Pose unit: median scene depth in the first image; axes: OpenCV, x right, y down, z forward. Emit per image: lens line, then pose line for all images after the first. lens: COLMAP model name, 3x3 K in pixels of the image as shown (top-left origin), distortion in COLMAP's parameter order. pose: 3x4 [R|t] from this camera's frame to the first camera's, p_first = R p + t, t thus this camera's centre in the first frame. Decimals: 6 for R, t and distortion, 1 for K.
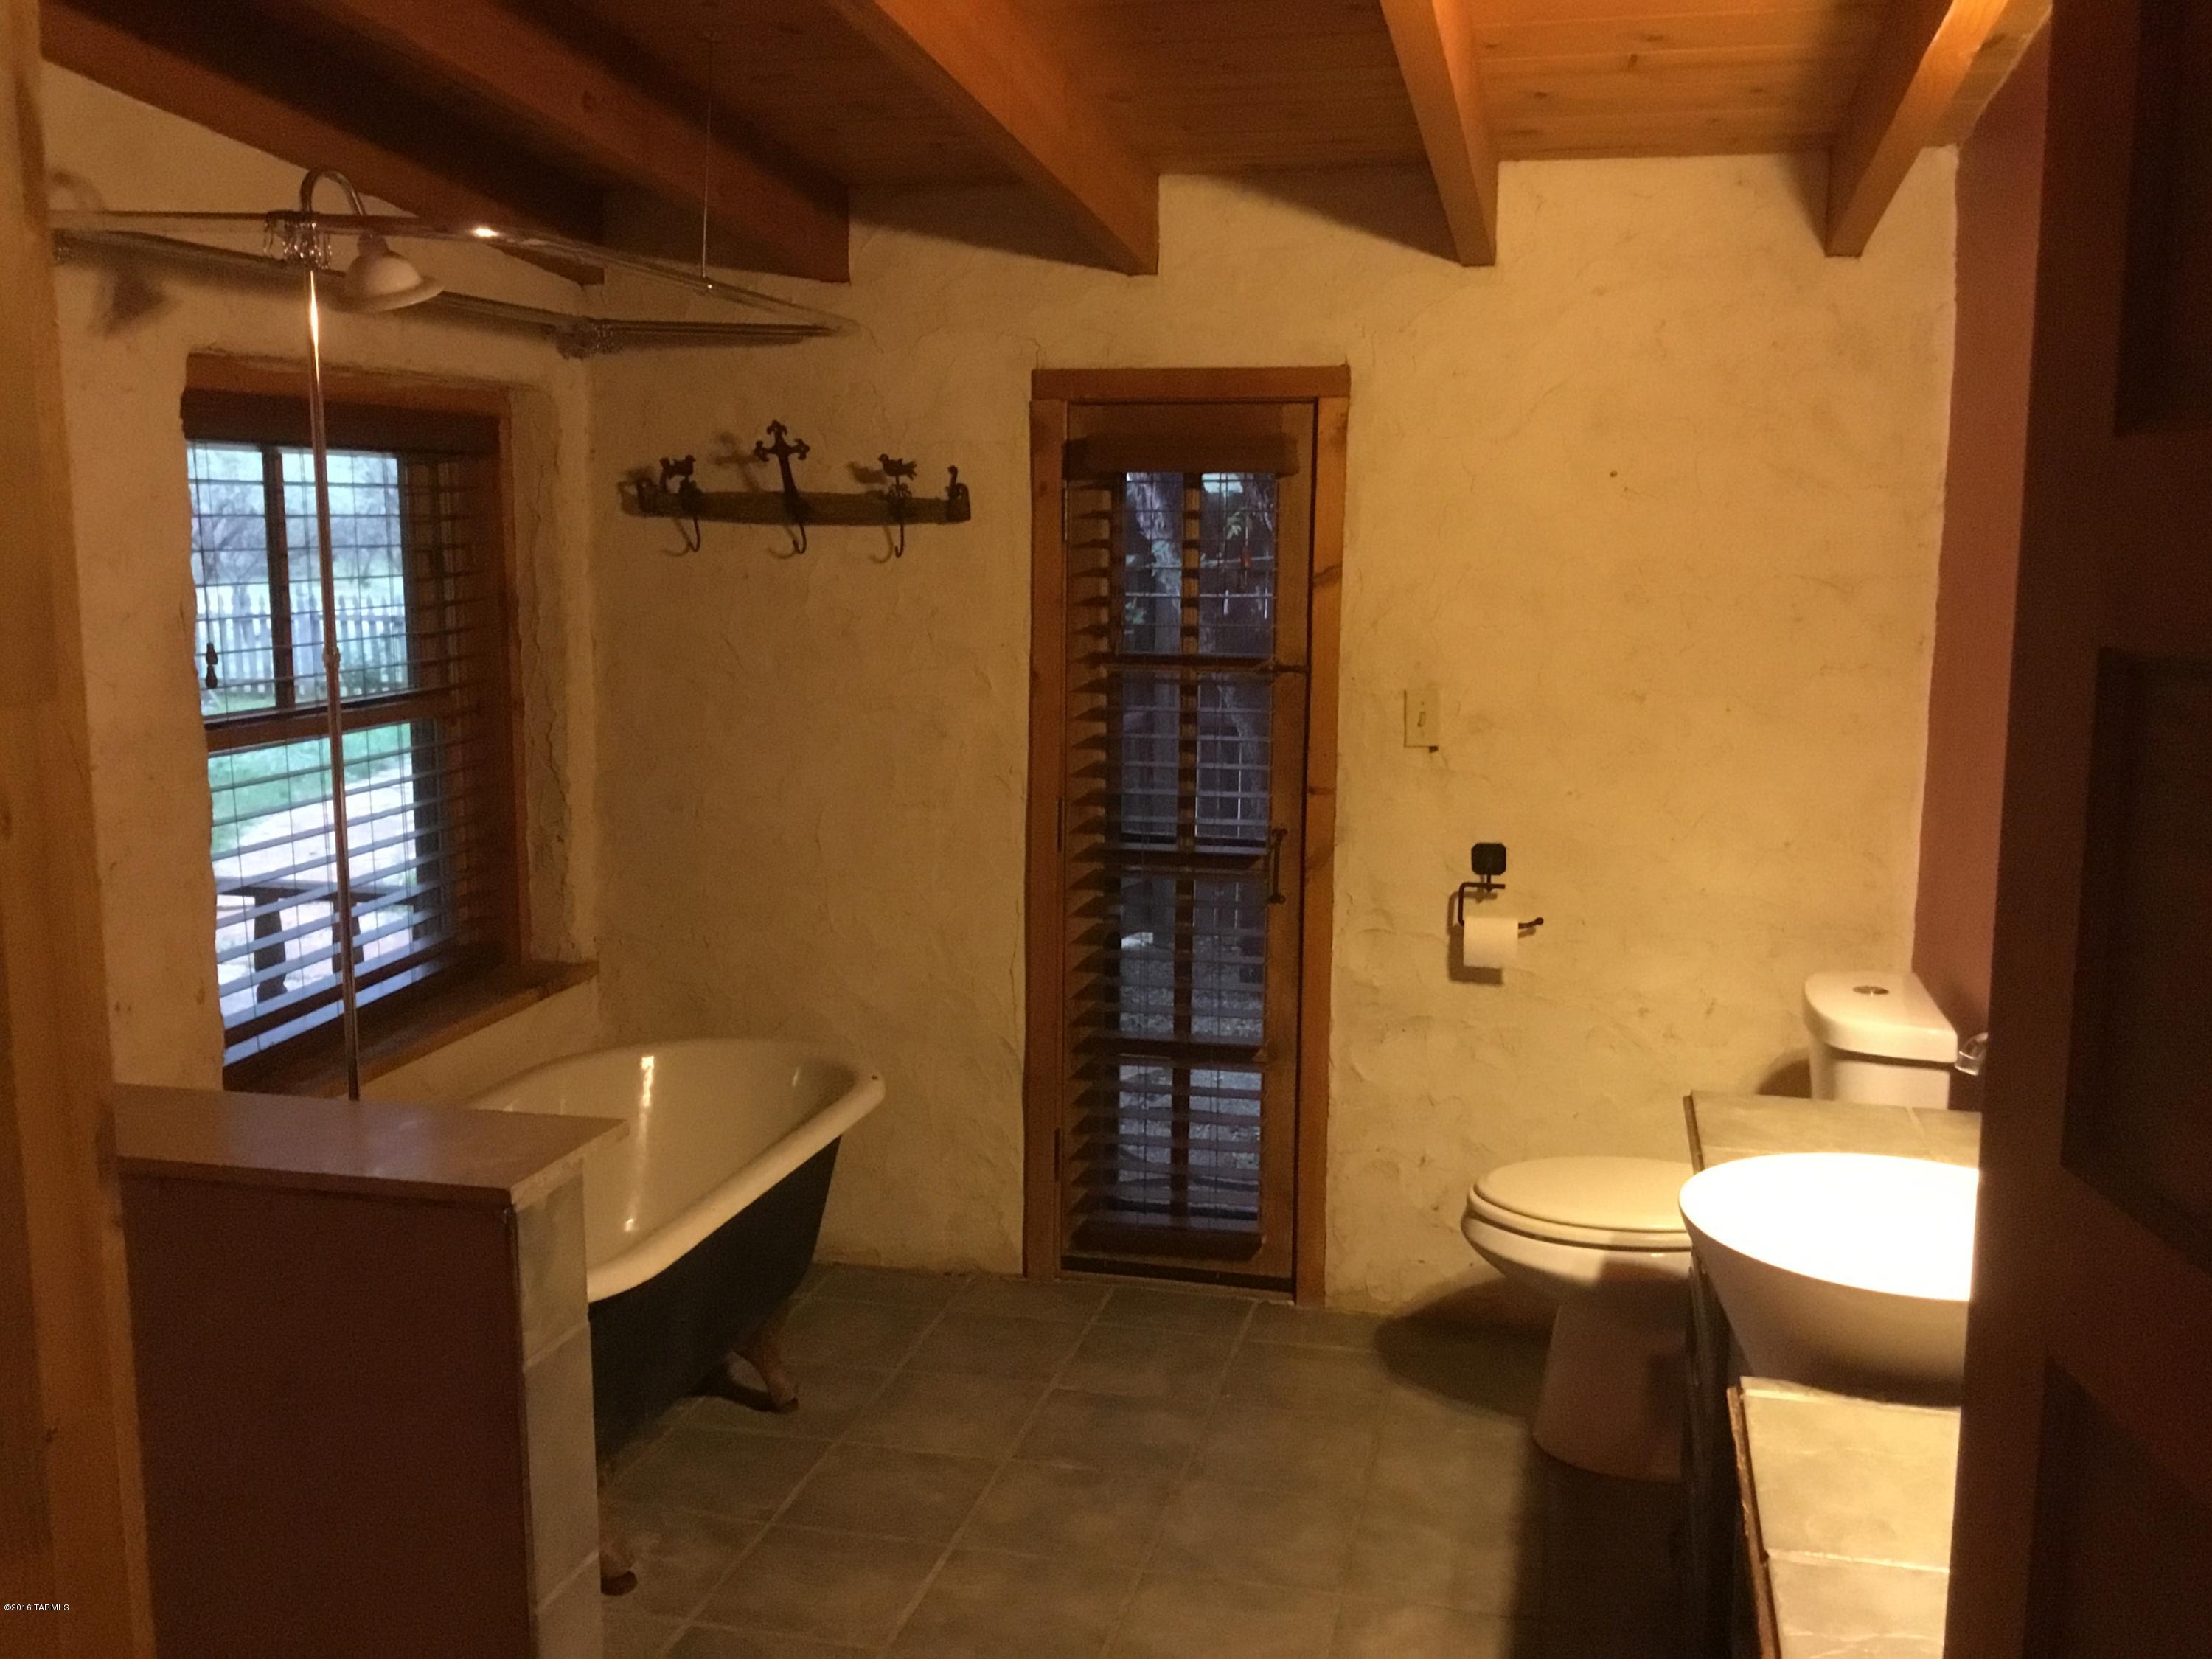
lens RADIAL K [[1999.8, 0, 1111.4], [0, 1999.8, 825.8], [0, 0, 1]] dist [0.111386, -0.192630]
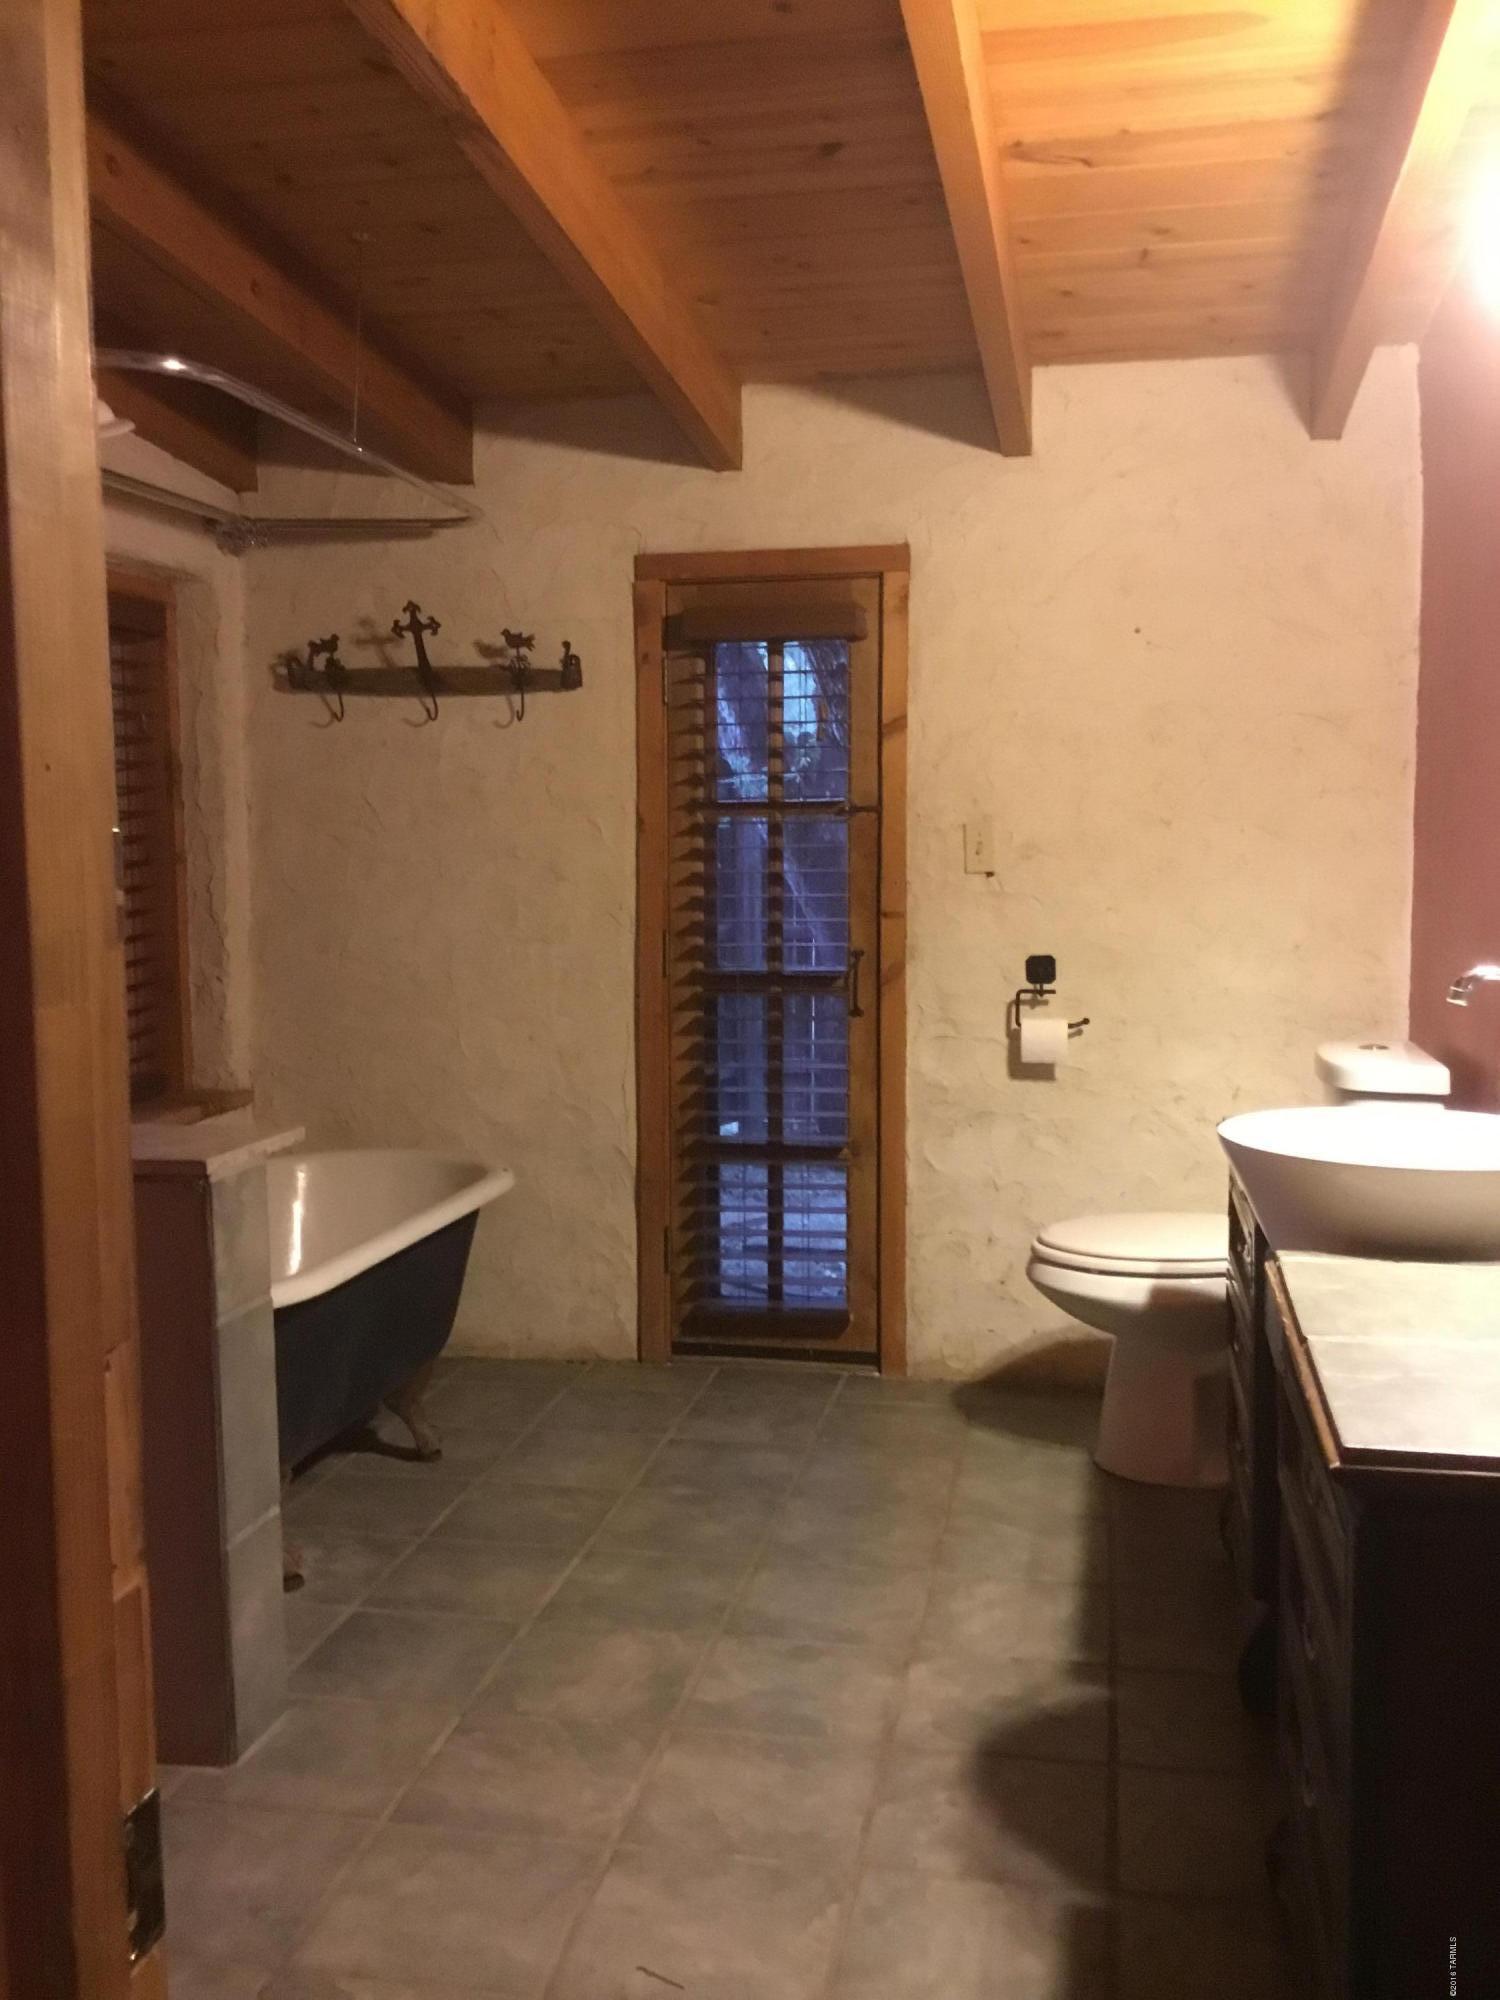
lens RADIAL K [[1808.1, 0, 746.3], [0, 1808.1, 999.8], [0, 0, 1]] dist [0.111386, -0.192630]
pose [[0.999288, -0.017359, 0.033501, -0.014979], [0.019404, 0.997906, -0.061707, 0.095745], [-0.032360, 0.062313, 0.997532, -0.027049]]
